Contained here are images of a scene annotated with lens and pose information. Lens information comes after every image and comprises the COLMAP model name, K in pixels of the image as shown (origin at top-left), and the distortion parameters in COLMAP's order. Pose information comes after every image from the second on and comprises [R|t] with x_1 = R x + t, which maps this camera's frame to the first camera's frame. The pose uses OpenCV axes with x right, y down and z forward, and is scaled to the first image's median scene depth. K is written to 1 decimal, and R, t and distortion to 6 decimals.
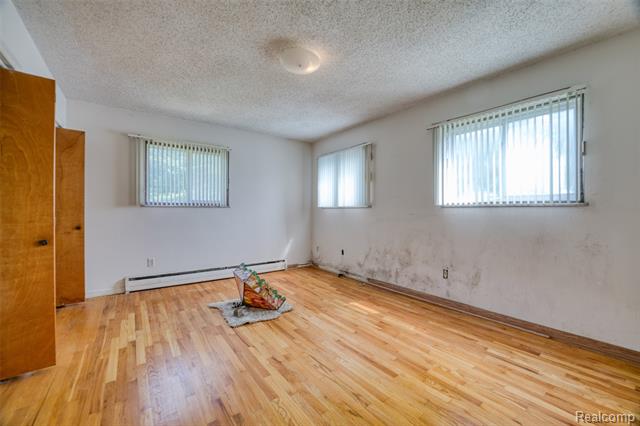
lens RADIAL K [[260.2, 0, 322.2], [0, 260.2, 210.3], [0, 0, 1]] dist [-0.020544, 0.000285]
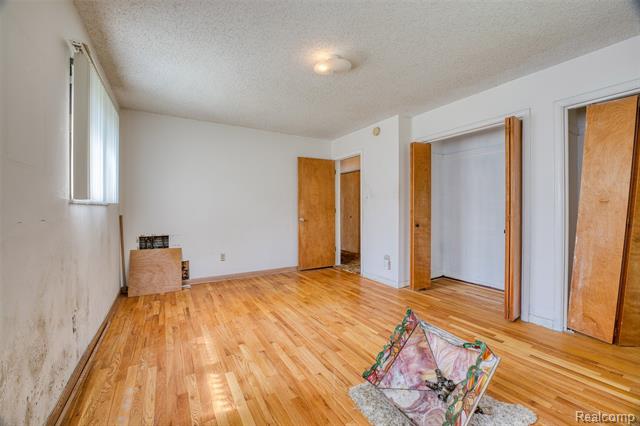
lens RADIAL K [[260.2, 0, 319.7], [0, 260.2, 210.4], [0, 0, 1]] dist [-0.020544, 0.000285]
pose [[-0.994444, -0.002210, 0.105247, -0.120985], [-0.001539, 0.999978, 0.006462, -0.000224], [-0.105259, 0.006264, -0.994425, 1.735306]]
